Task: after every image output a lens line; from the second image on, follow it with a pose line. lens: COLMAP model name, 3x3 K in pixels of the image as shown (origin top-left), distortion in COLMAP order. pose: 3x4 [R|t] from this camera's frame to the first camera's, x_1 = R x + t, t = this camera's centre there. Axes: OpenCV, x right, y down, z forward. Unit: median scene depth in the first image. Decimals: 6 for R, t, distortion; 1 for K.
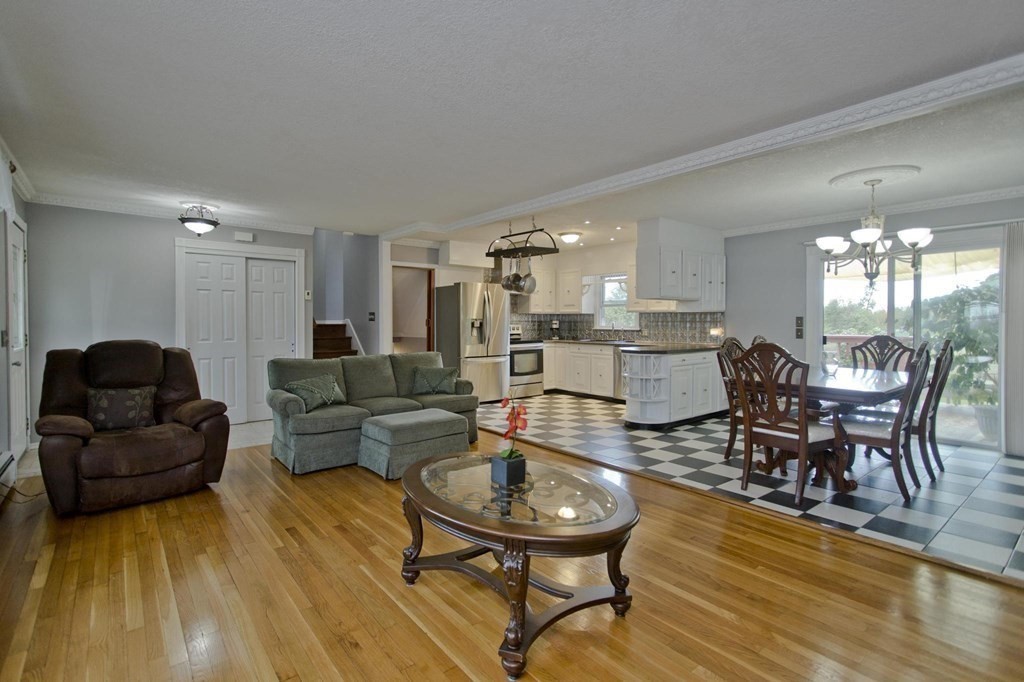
lens RADIAL K [[493.3, 0, 525.0], [0, 493.3, 325.4], [0, 0, 1]] dist [-0.000524, 0.002876]
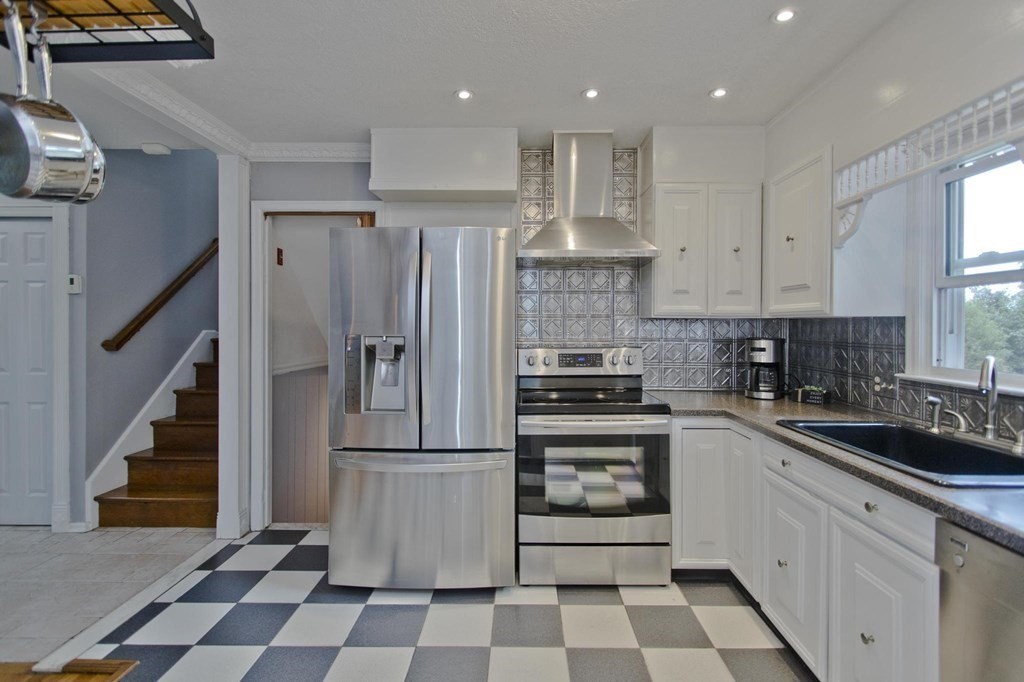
lens RADIAL K [[493.3, 0, 522.8], [0, 493.3, 328.6], [0, 0, 1]] dist [-0.000524, 0.002876]
pose [[0.748461, 0.008526, -0.663124, 0.168919], [-0.009669, 0.999951, 0.001943, -0.016811], [0.663108, 0.004958, 0.748507, 0.718360]]
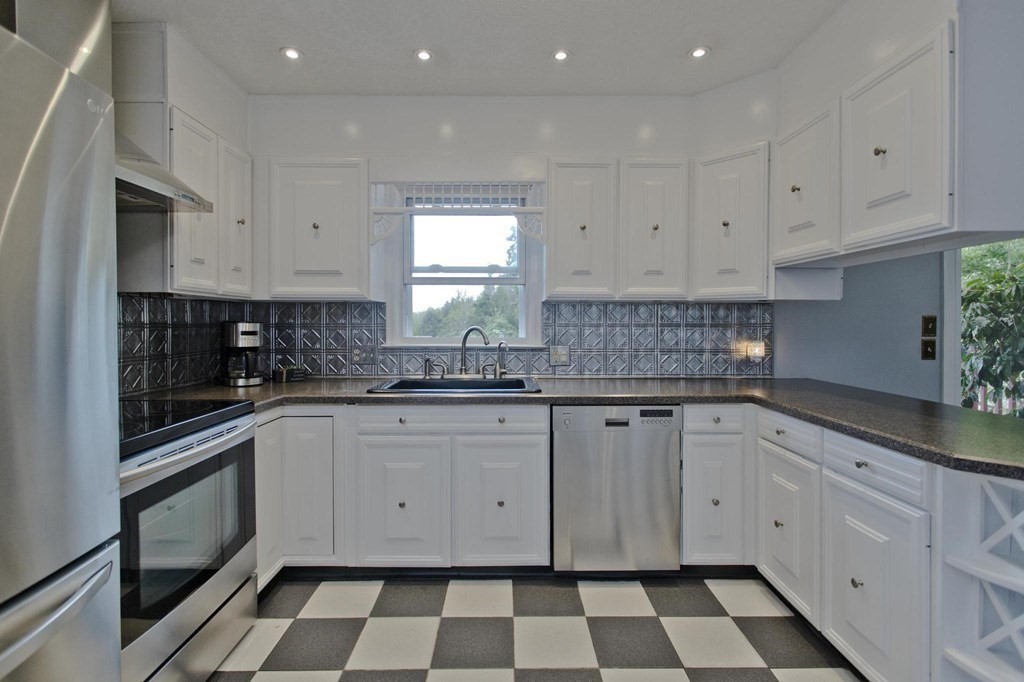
lens RADIAL K [[493.3, 0, 504.2], [0, 493.3, 327.2], [0, 0, 1]] dist [-0.000524, 0.002876]
pose [[0.652354, -0.005246, 0.757896, -0.069008], [0.004959, 0.999984, 0.002653, -0.007212], [-0.757898, 0.002027, 0.652370, 0.748736]]
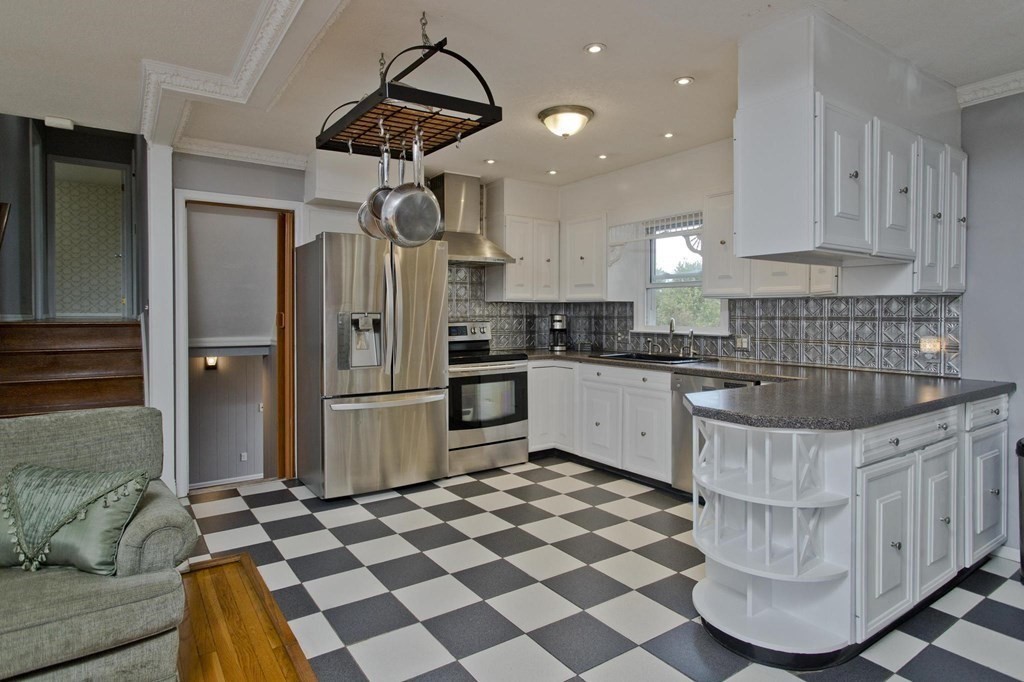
lens RADIAL K [[576.1, 0, 505.8], [0, 576.1, 318.7], [0, 0, 1]] dist [-0.001544, 0.002819]
pose [[0.993540, 0.003193, -0.113435, 0.080978], [-0.002933, 0.999993, 0.002461, -0.007532], [0.113442, -0.002113, 0.993542, 0.418568]]
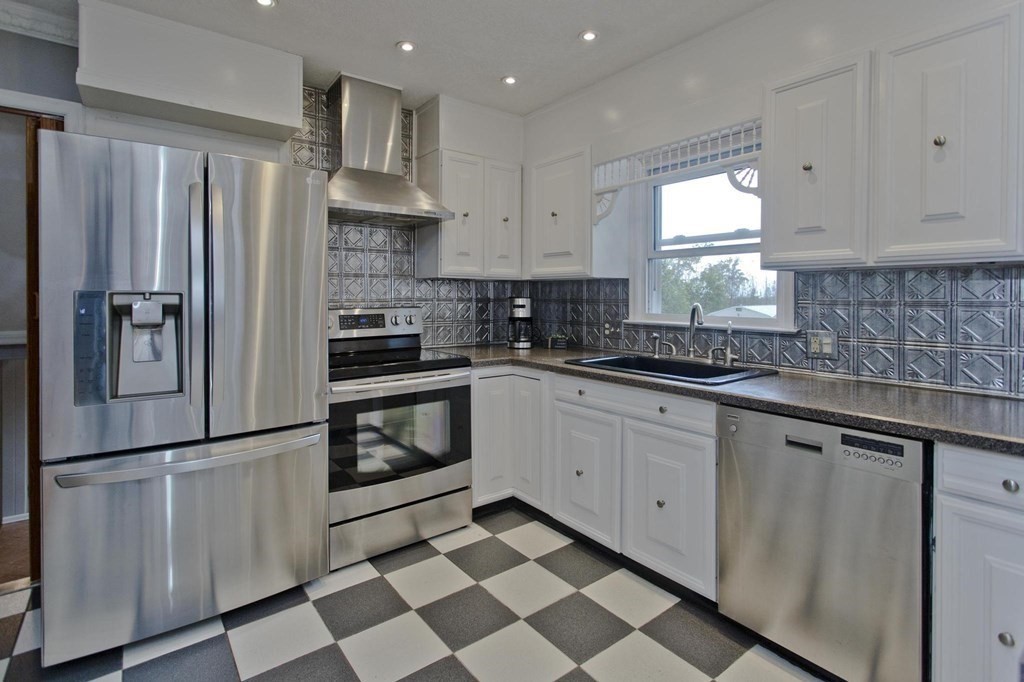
lens RADIAL K [[493.3, 0, 508.2], [0, 493.3, 300.6], [0, 0, 1]] dist [-0.000524, 0.002876]
pose [[0.997641, 0.004258, -0.068522, 0.083459], [-0.004206, 0.999991, 0.000902, -0.008337], [0.068525, -0.000612, 0.997649, 0.680408]]
